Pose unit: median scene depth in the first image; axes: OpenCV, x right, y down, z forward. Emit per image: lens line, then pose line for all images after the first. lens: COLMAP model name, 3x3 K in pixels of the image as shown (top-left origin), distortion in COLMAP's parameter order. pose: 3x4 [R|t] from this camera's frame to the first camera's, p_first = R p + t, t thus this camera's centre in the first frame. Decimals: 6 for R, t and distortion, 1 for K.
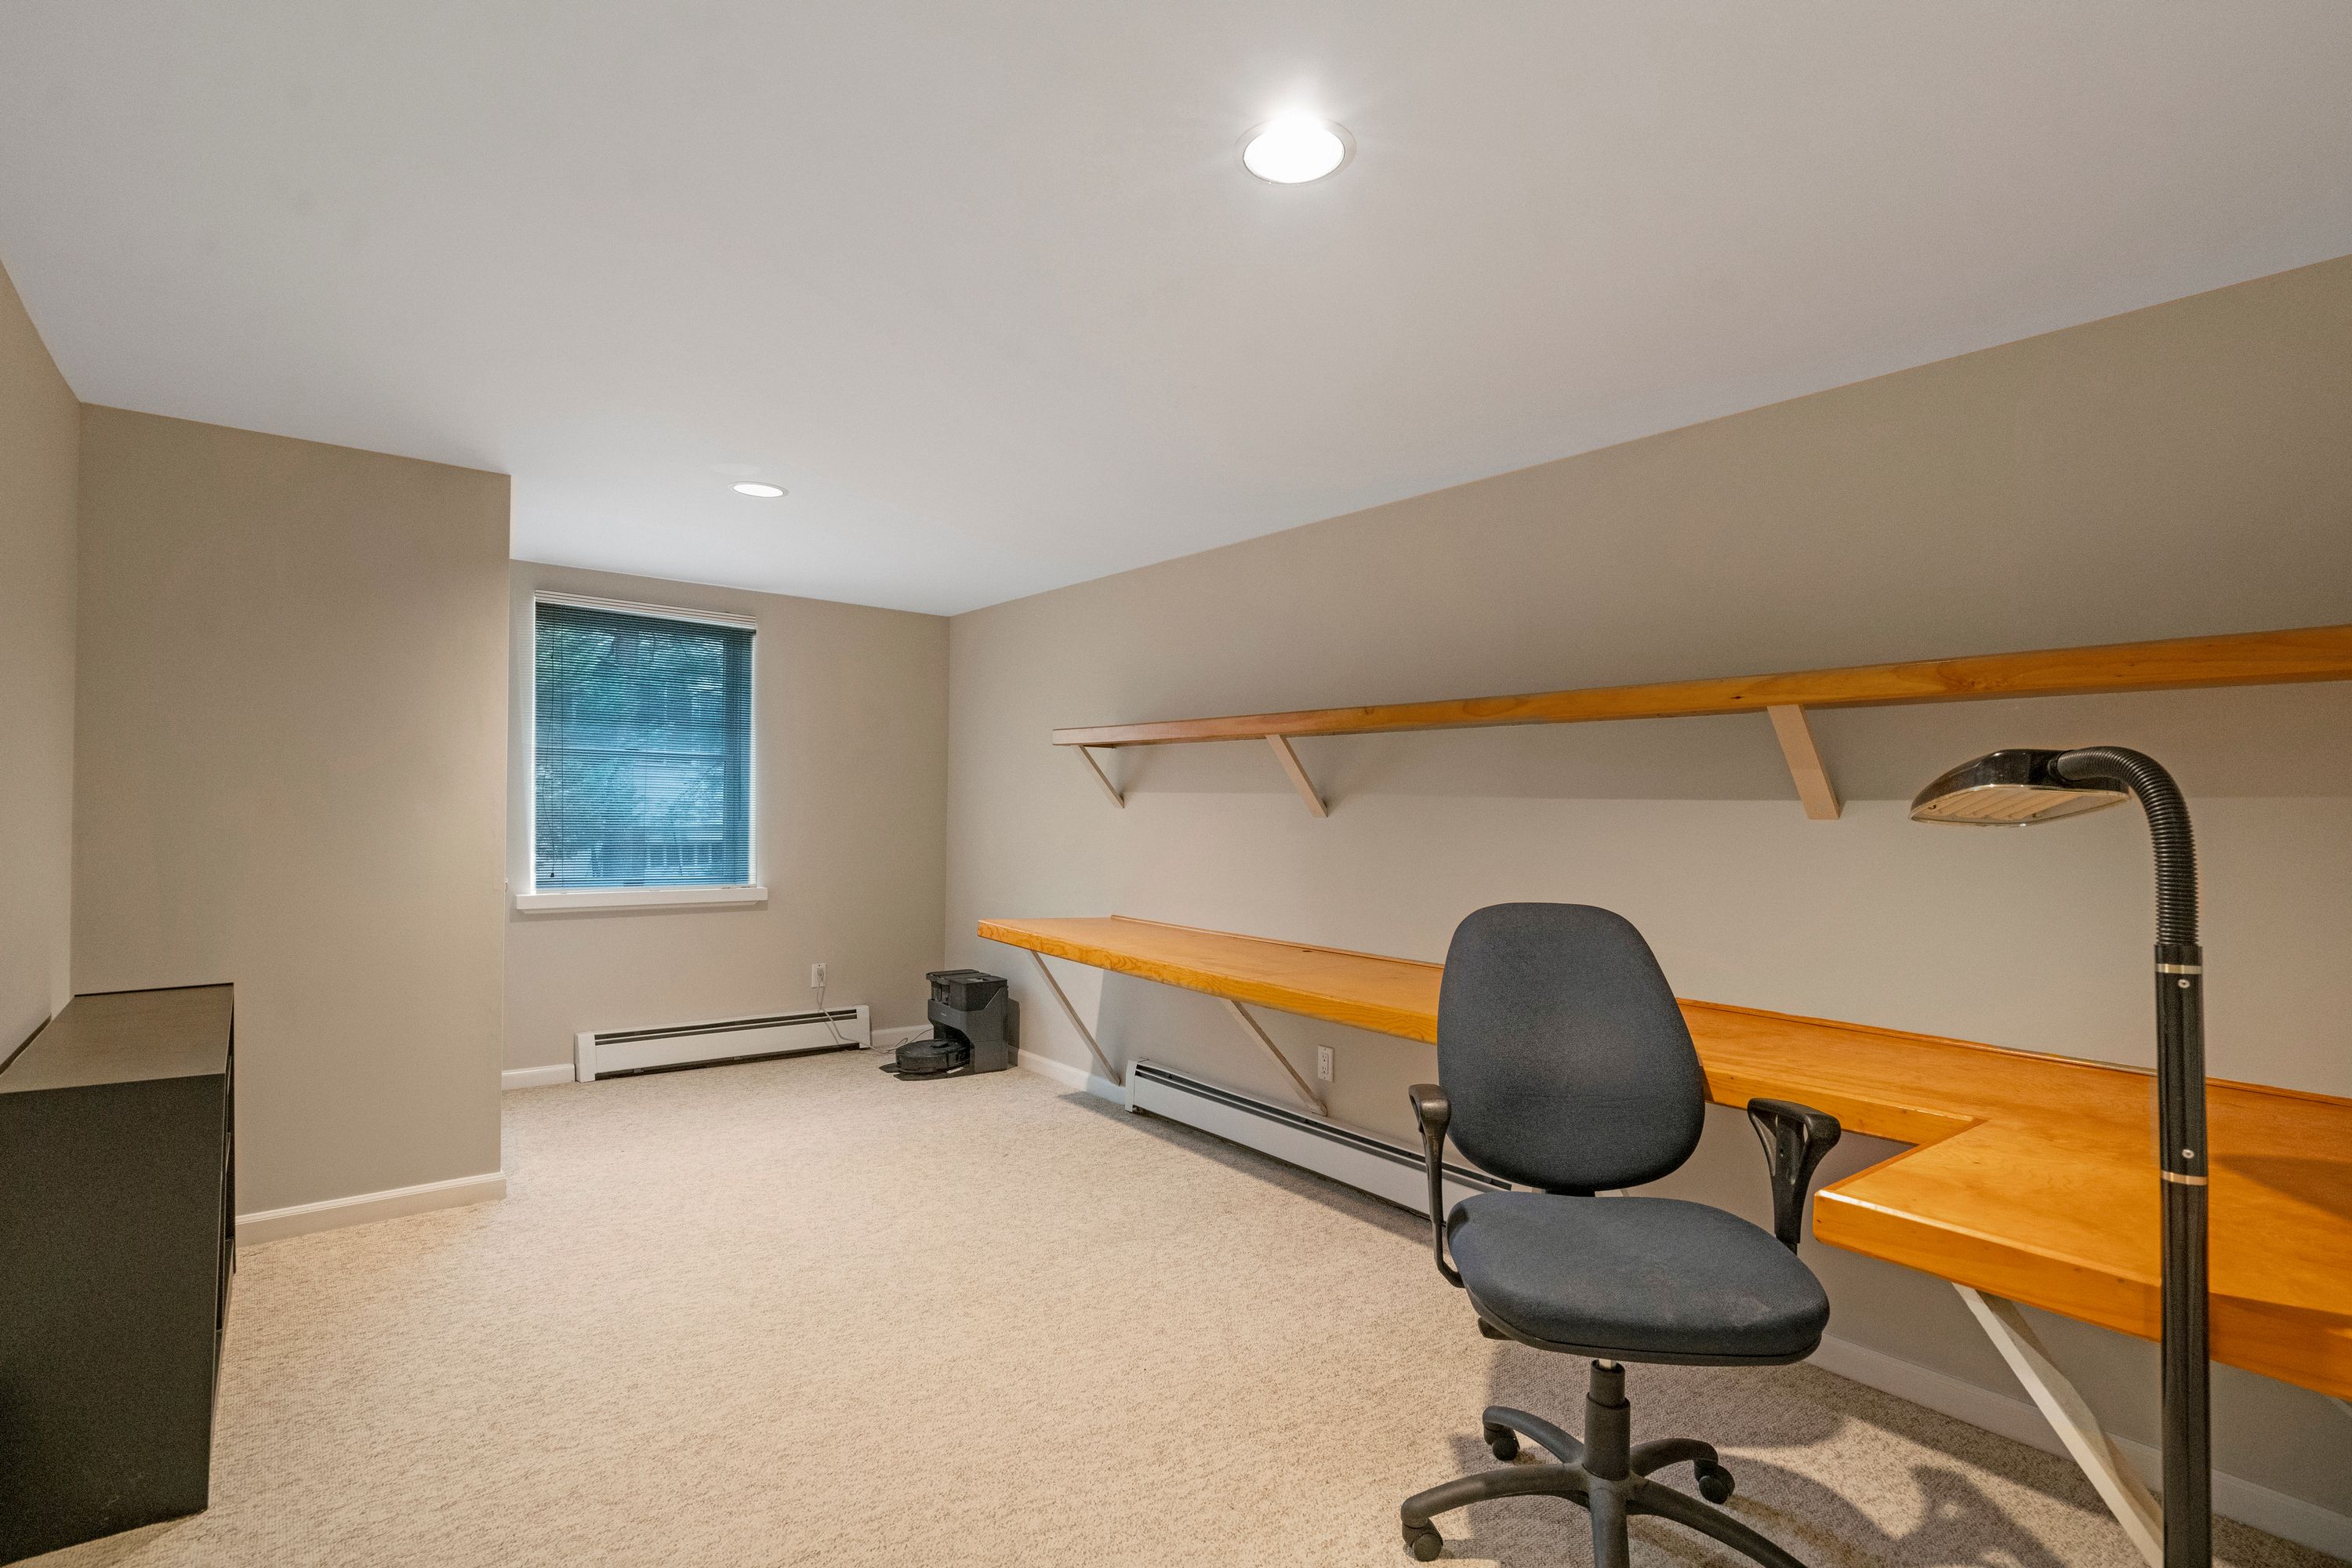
lens RADIAL K [[1093.5, 0, 1174.9], [0, 1093.5, 793.7], [0, 0, 1]] dist [0.000522, 0.000164]
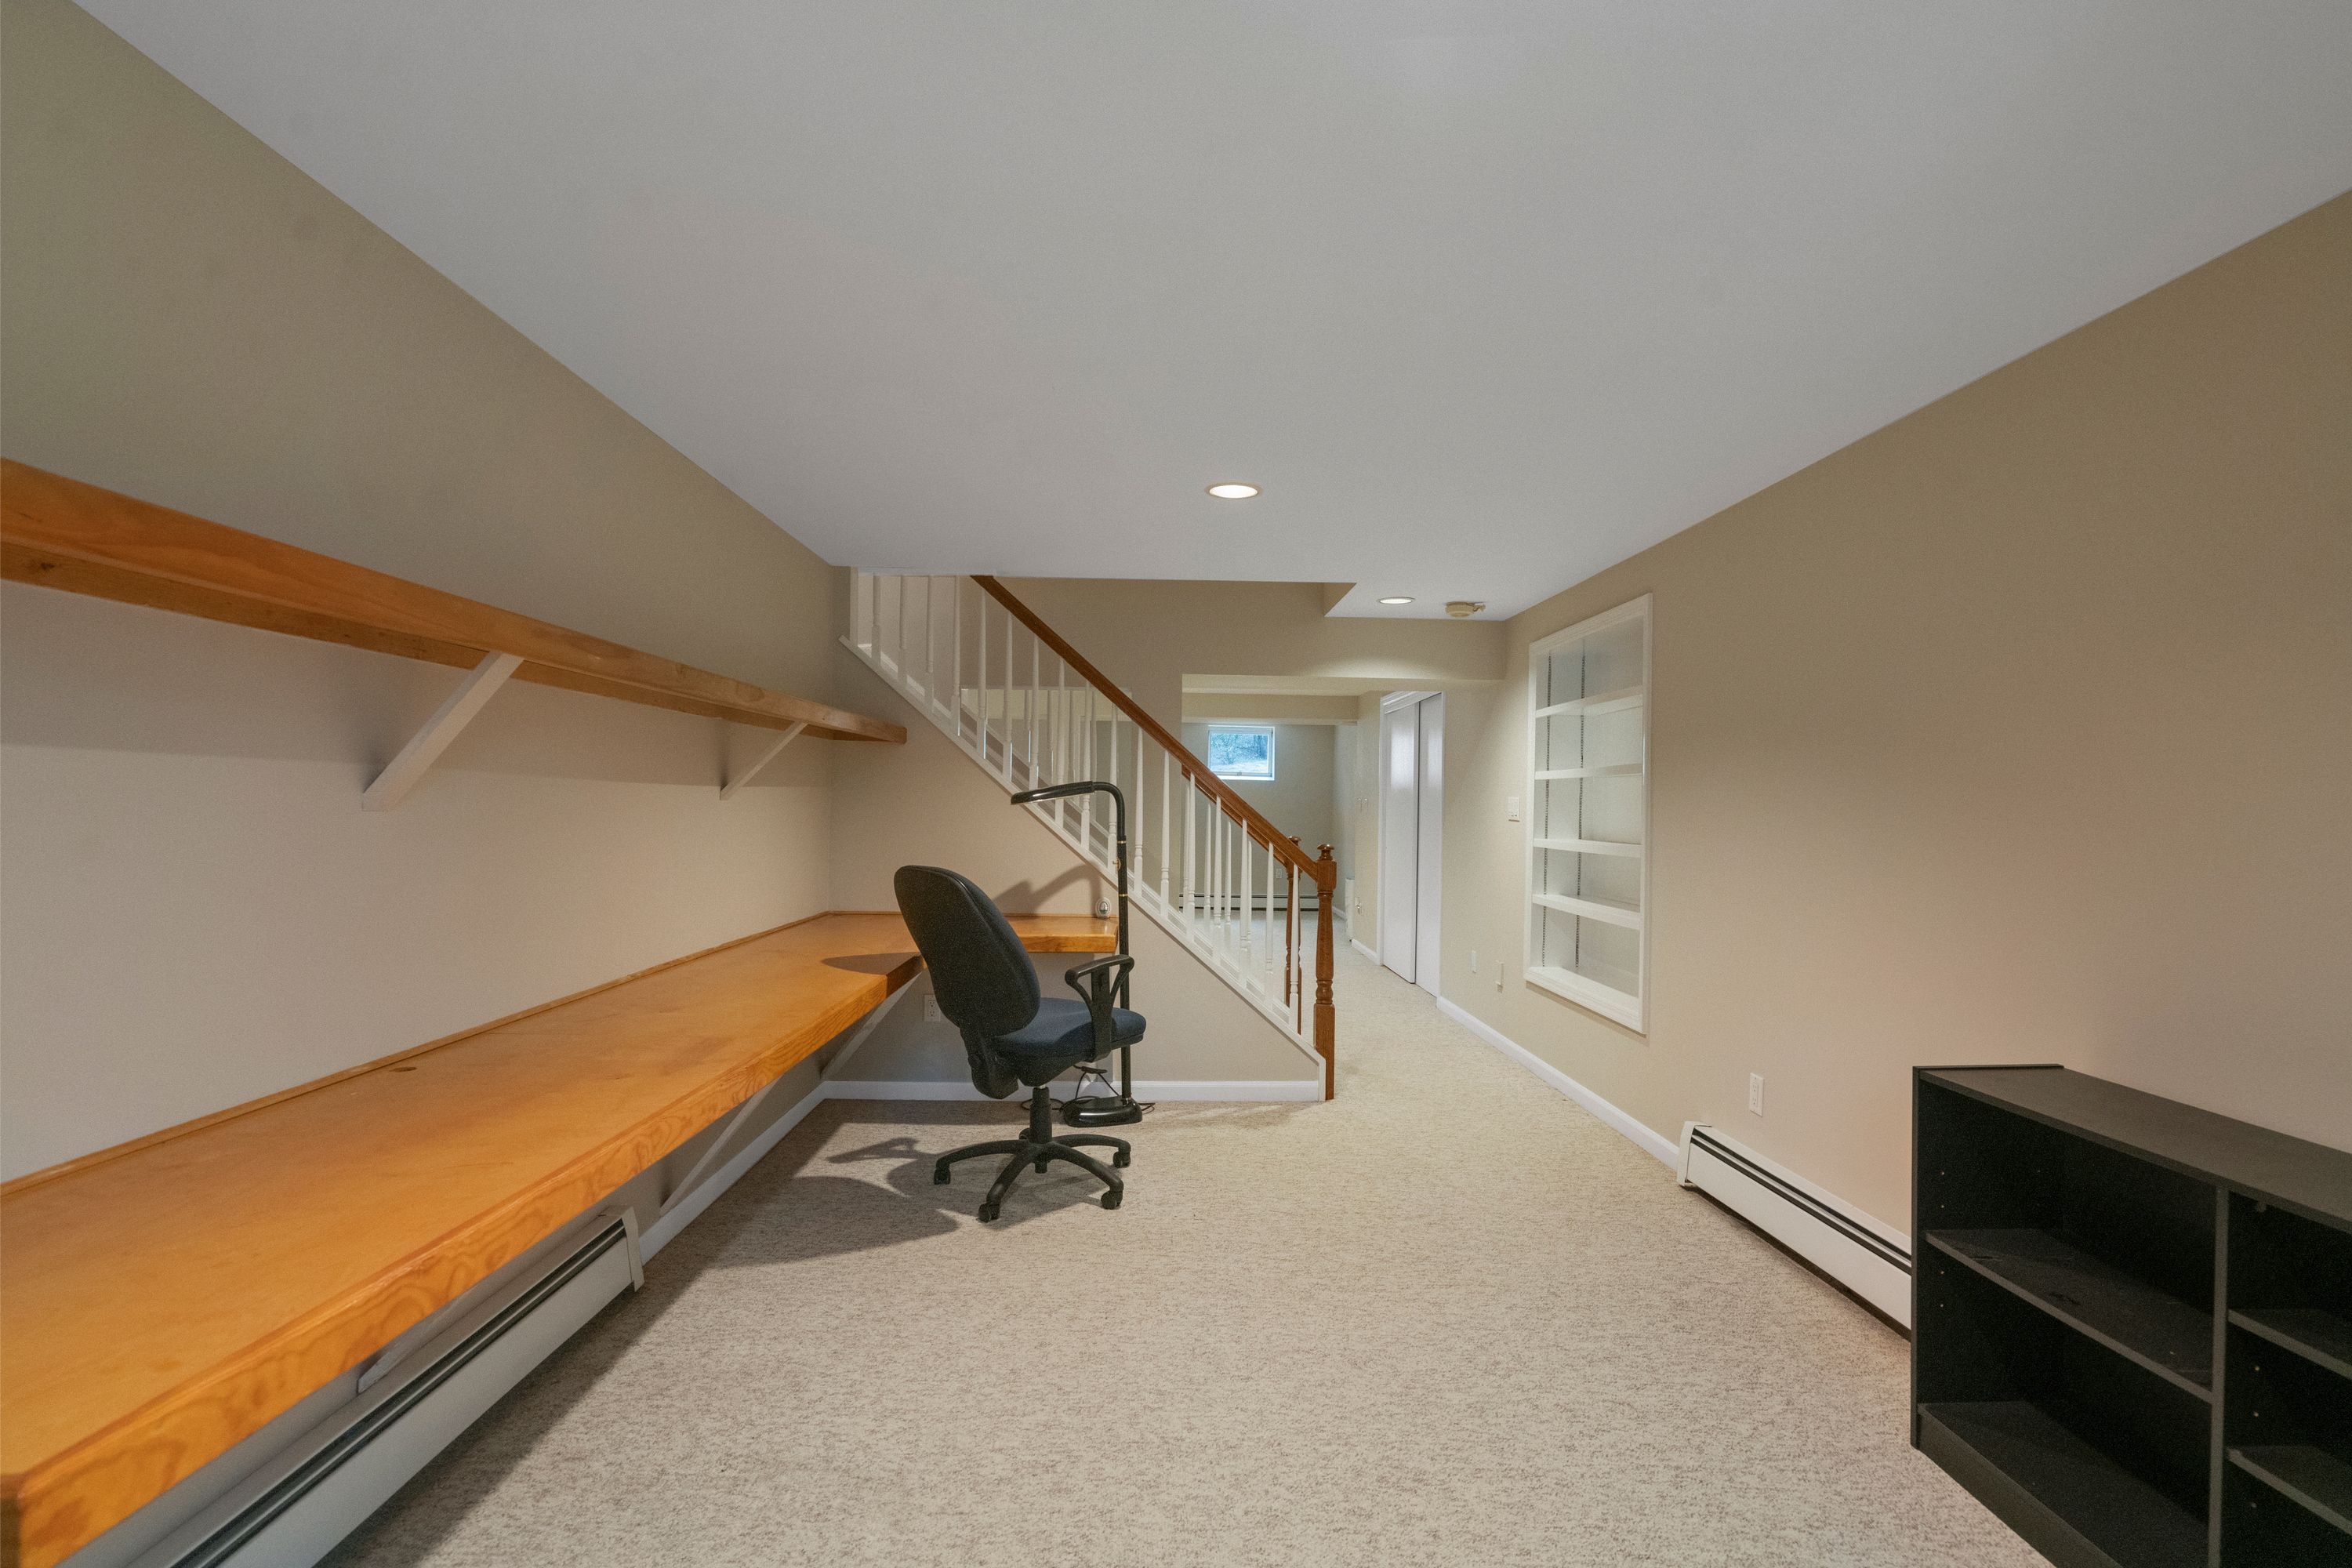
lens RADIAL K [[1093.5, 0, 1174.9], [0, 1093.5, 793.7], [0, 0, 1]] dist [0.000522, 0.000164]
pose [[-0.789209, -0.018341, 0.613851, -0.778179], [-0.031554, 0.999445, -0.010707, 0.013272], [-0.613314, -0.027820, -0.789349, 1.921982]]
